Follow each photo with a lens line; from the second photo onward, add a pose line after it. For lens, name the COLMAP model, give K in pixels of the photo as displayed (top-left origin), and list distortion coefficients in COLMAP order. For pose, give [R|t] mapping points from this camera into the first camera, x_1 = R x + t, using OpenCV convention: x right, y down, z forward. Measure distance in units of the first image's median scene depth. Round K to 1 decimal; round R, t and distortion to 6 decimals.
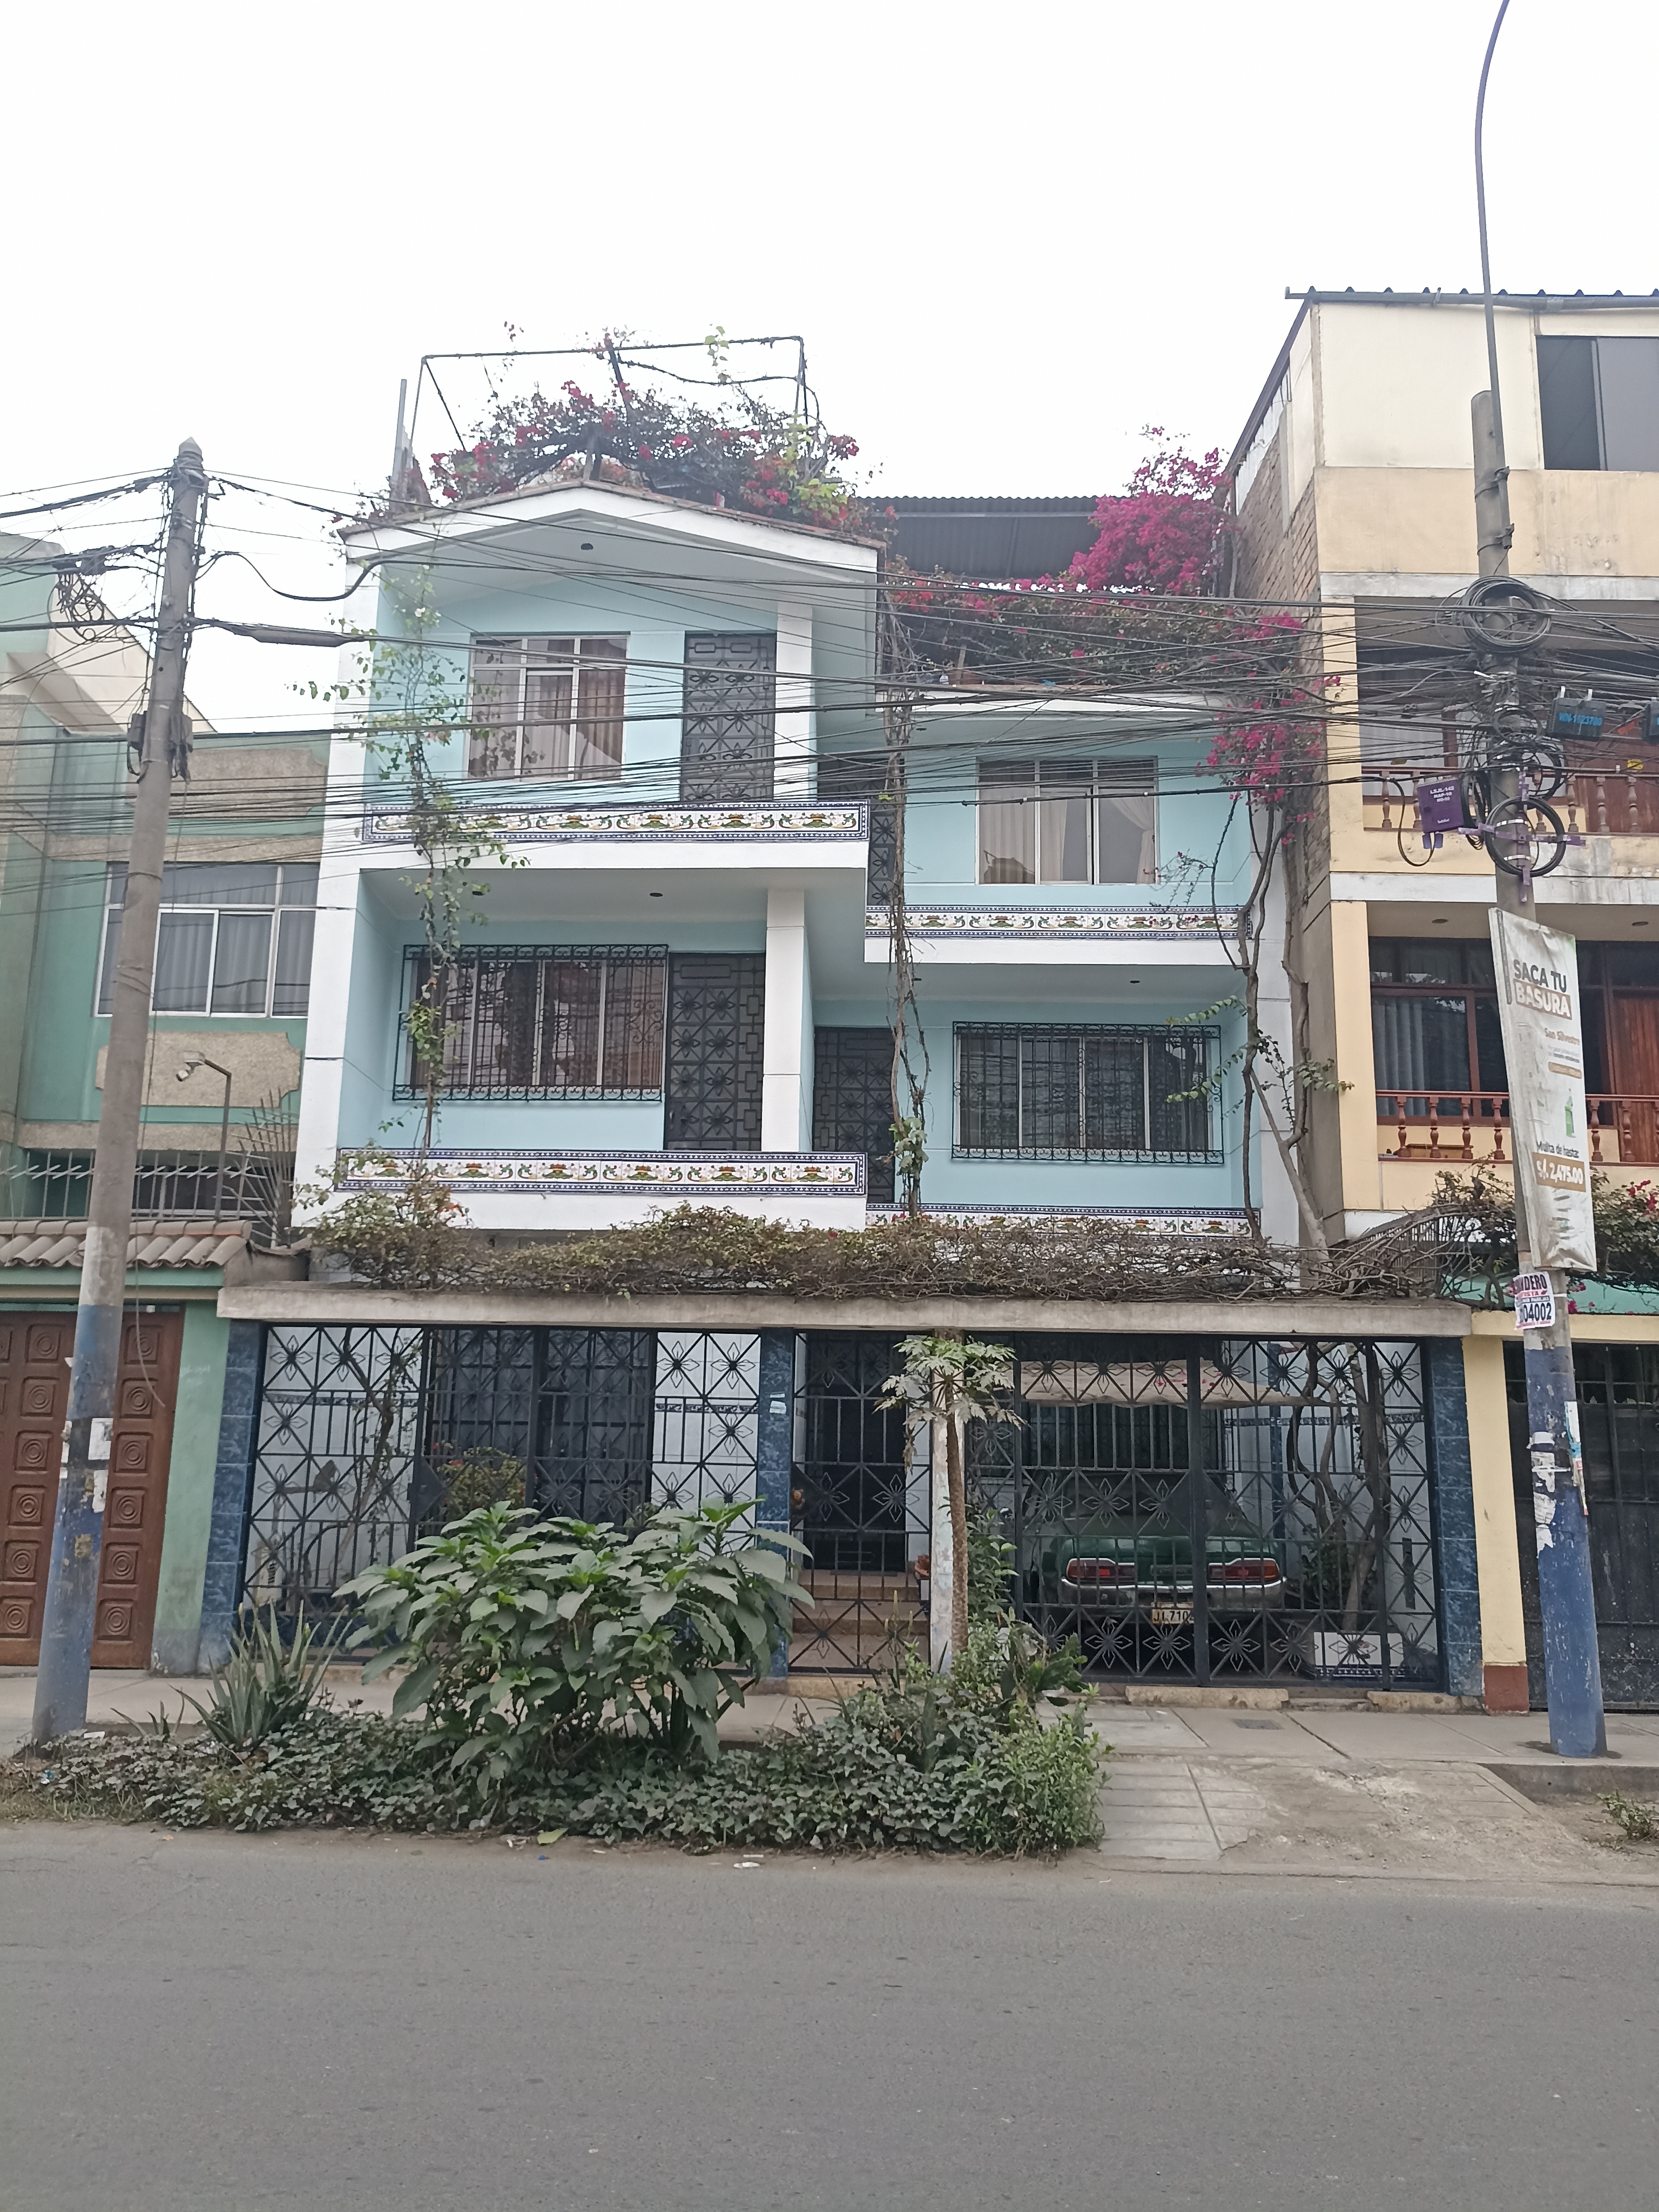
lens RADIAL K [[1633.9, 0, 829.5], [0, 1633.9, 1106.0], [0, 0, 1]] dist [0.041736, -0.035527]
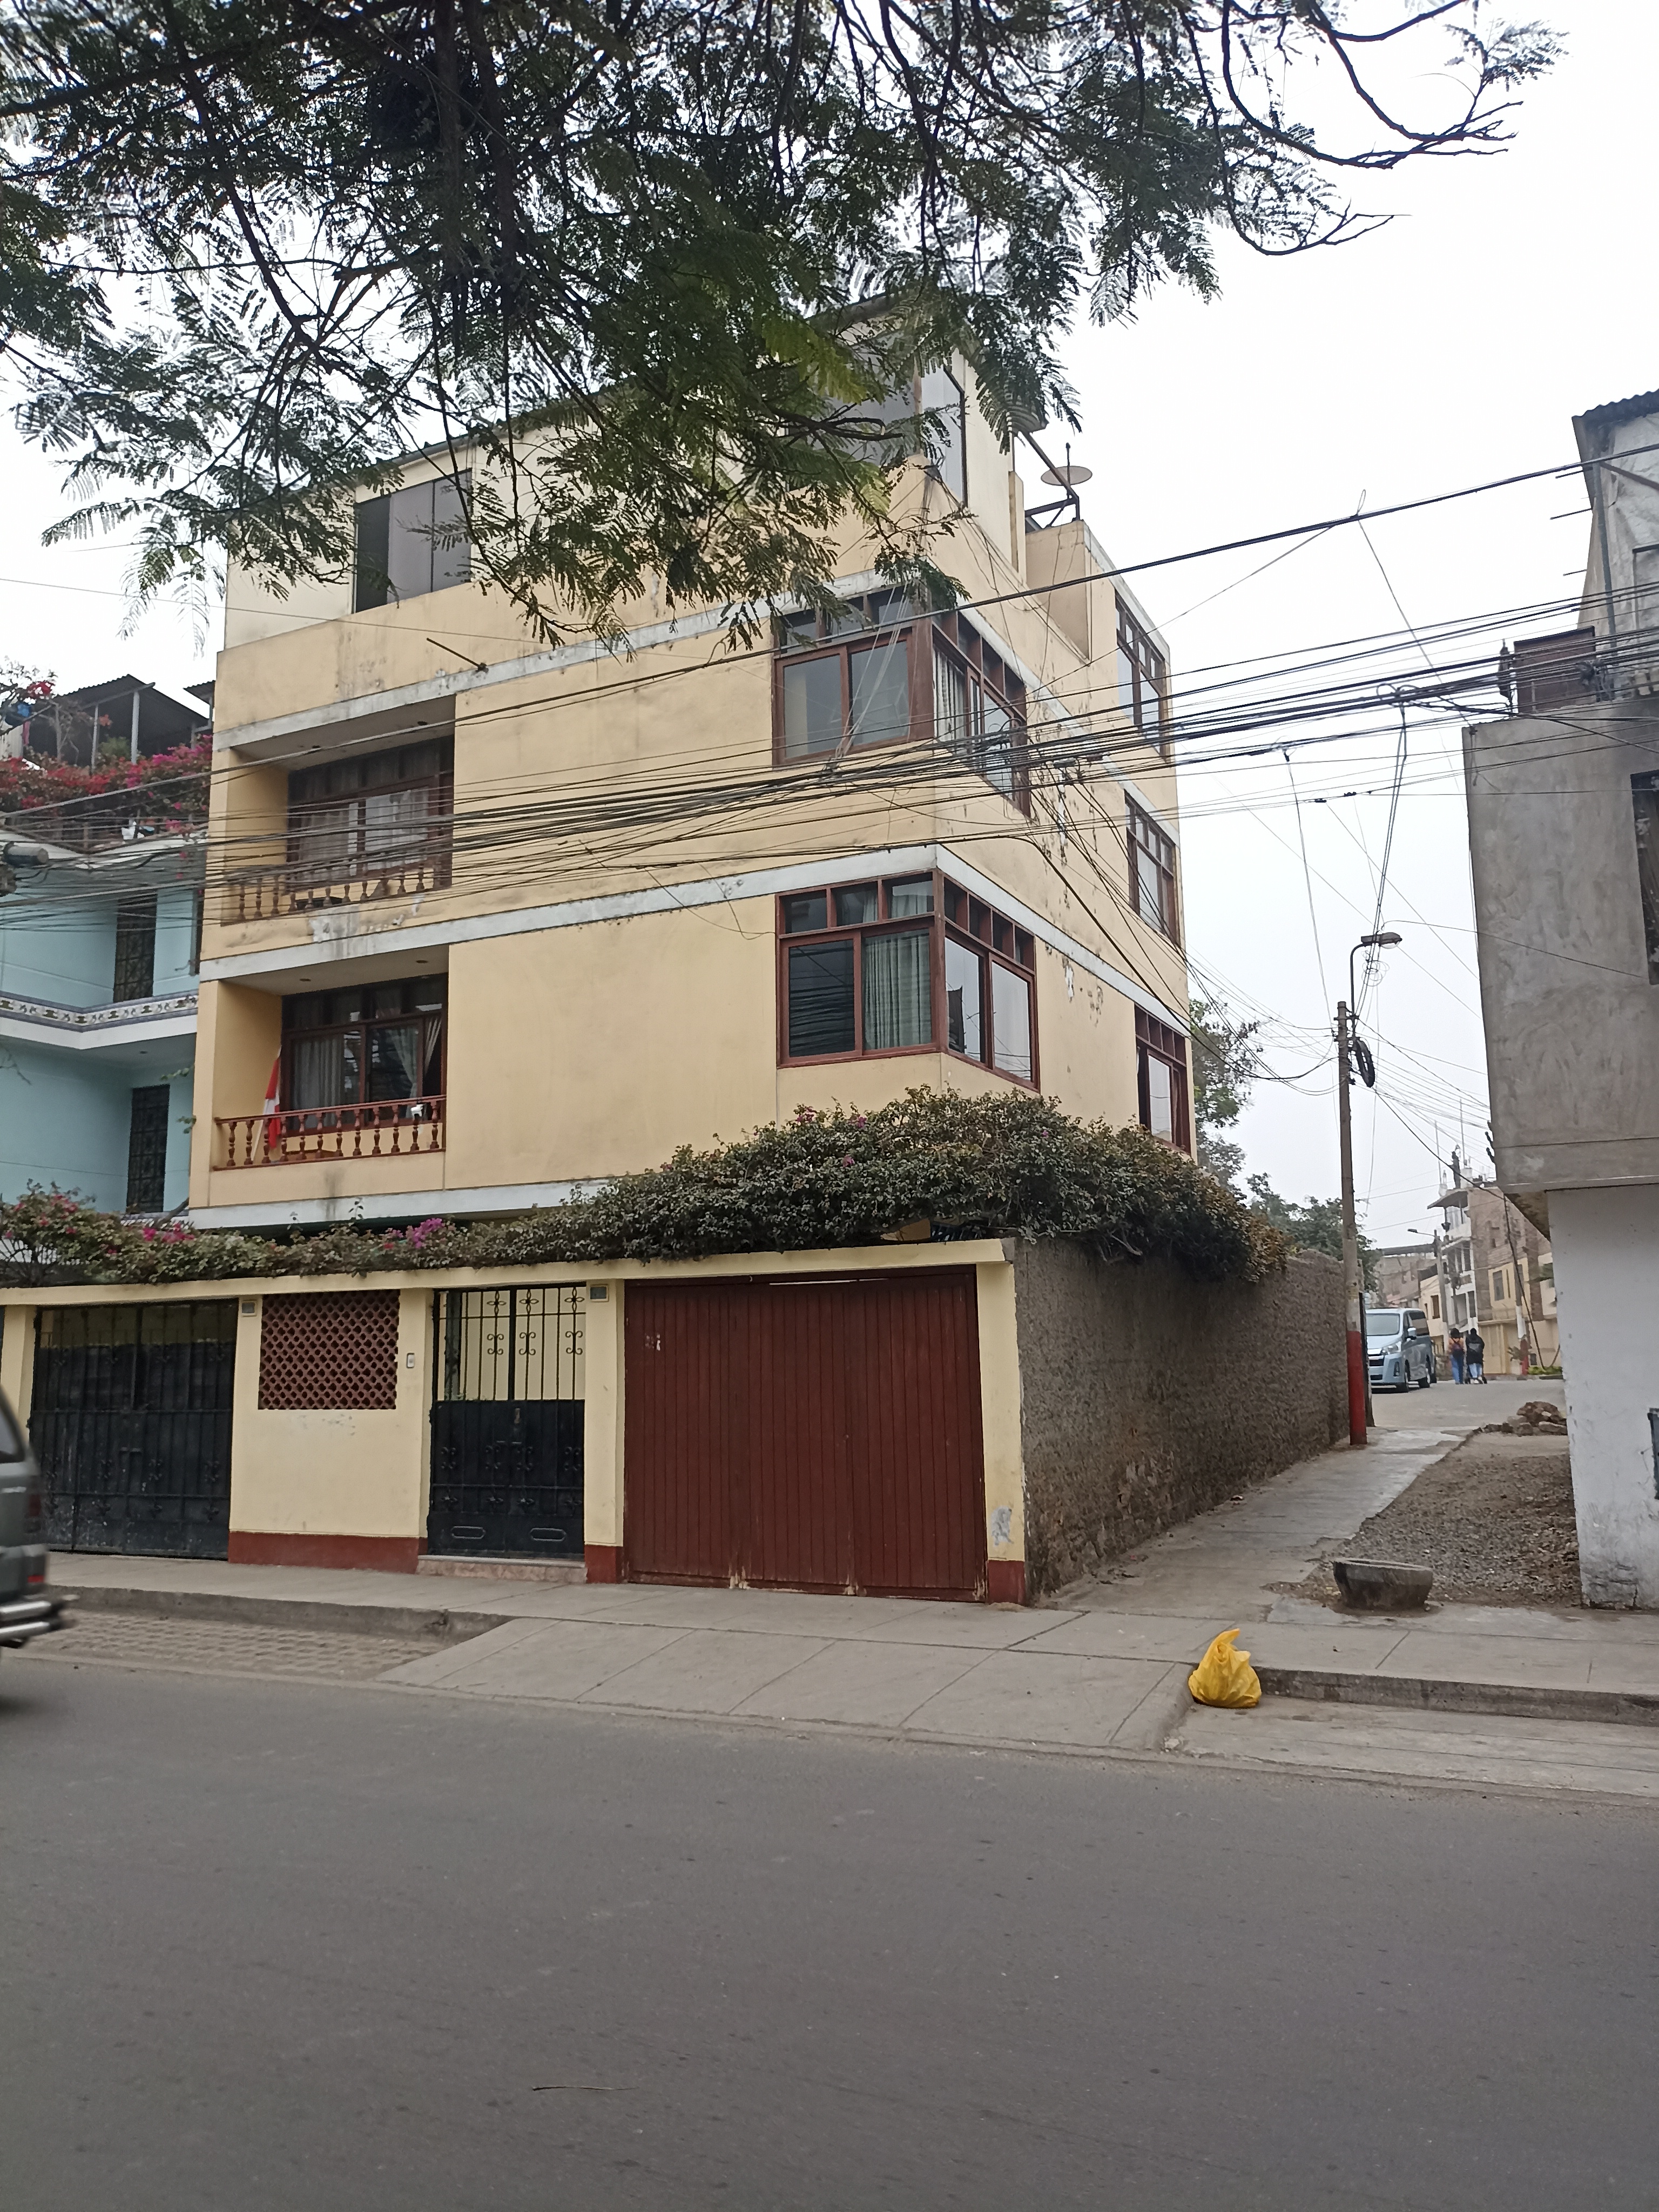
lens RADIAL K [[1633.9, 0, 829.5], [0, 1633.9, 1106.0], [0, 0, 1]] dist [0.041736, -0.035527]
pose [[0.885907, -0.099534, -0.453059, 1.387780], [0.117601, 0.992991, 0.011801, 0.023351], [0.448709, -0.063735, 0.891403, 0.004907]]
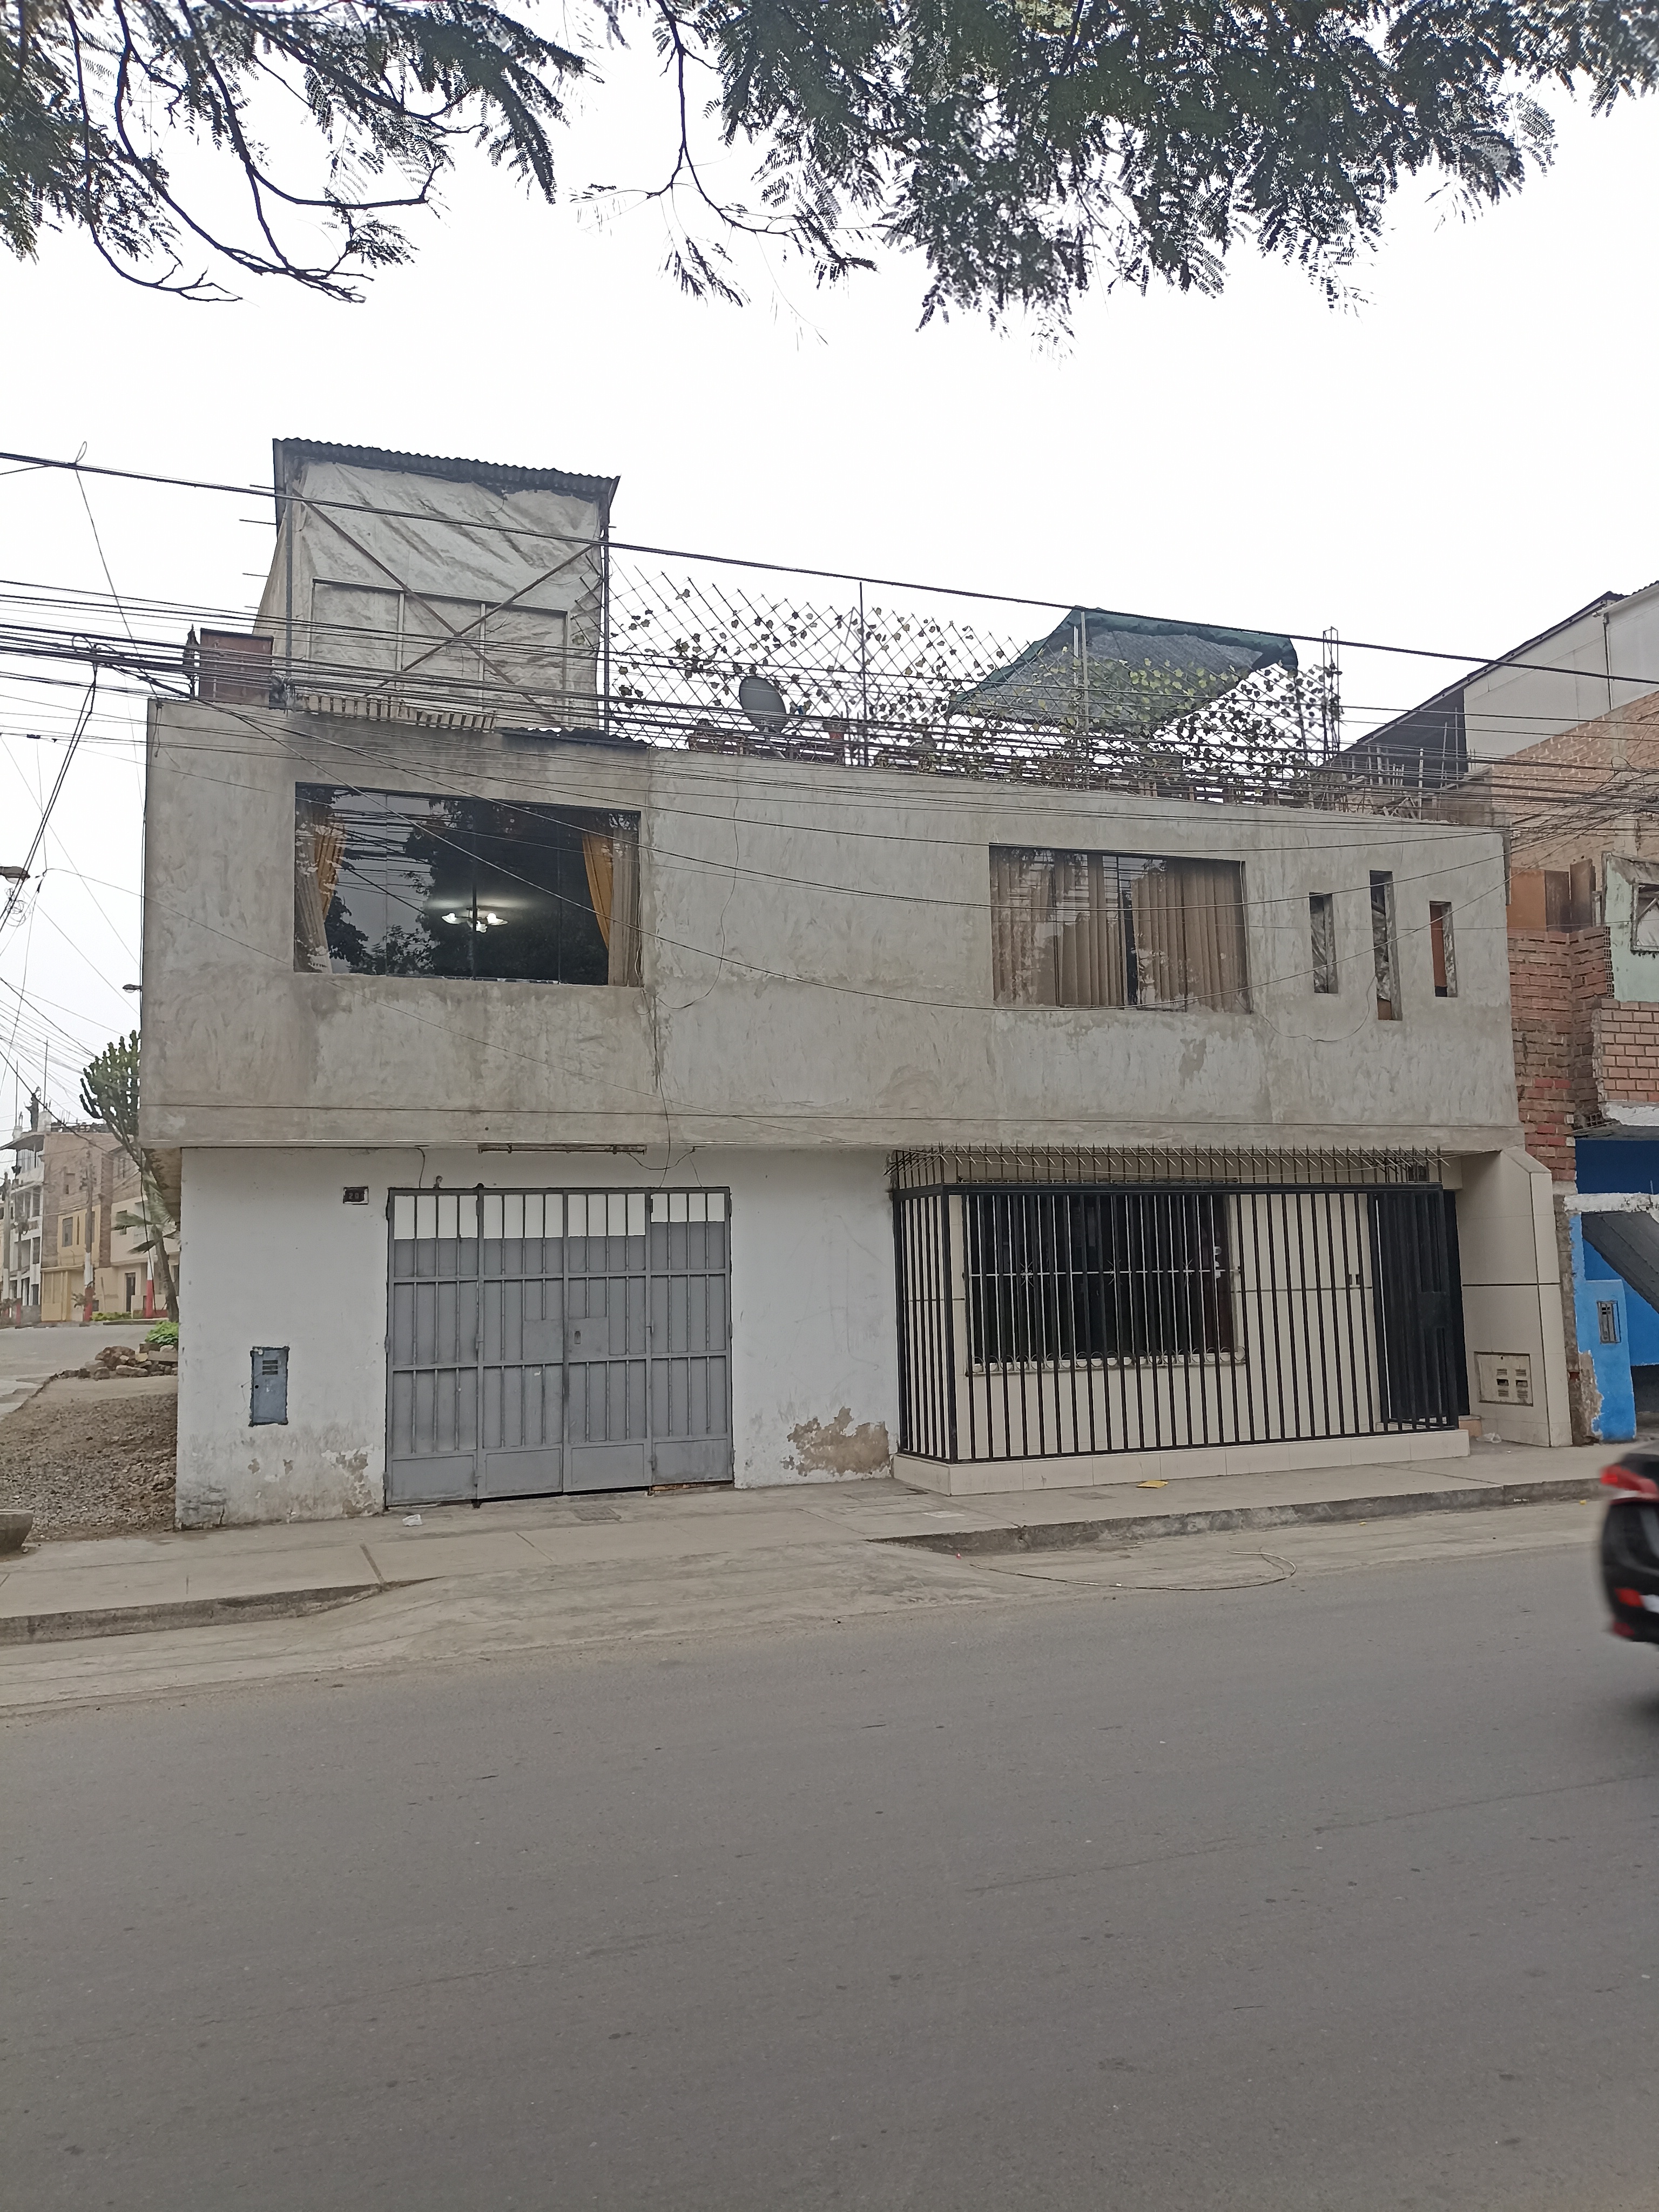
lens RADIAL K [[1660.4, 0, 839.2], [0, 1660.4, 1108.5], [0, 0, 1]] dist [0.036991, -0.049372]
pose [[0.938355, -0.001204, 0.345671, 1.349227], [-0.030167, 0.995893, 0.085361, 0.009105], [-0.344354, -0.090527, 0.934465, -0.059238]]
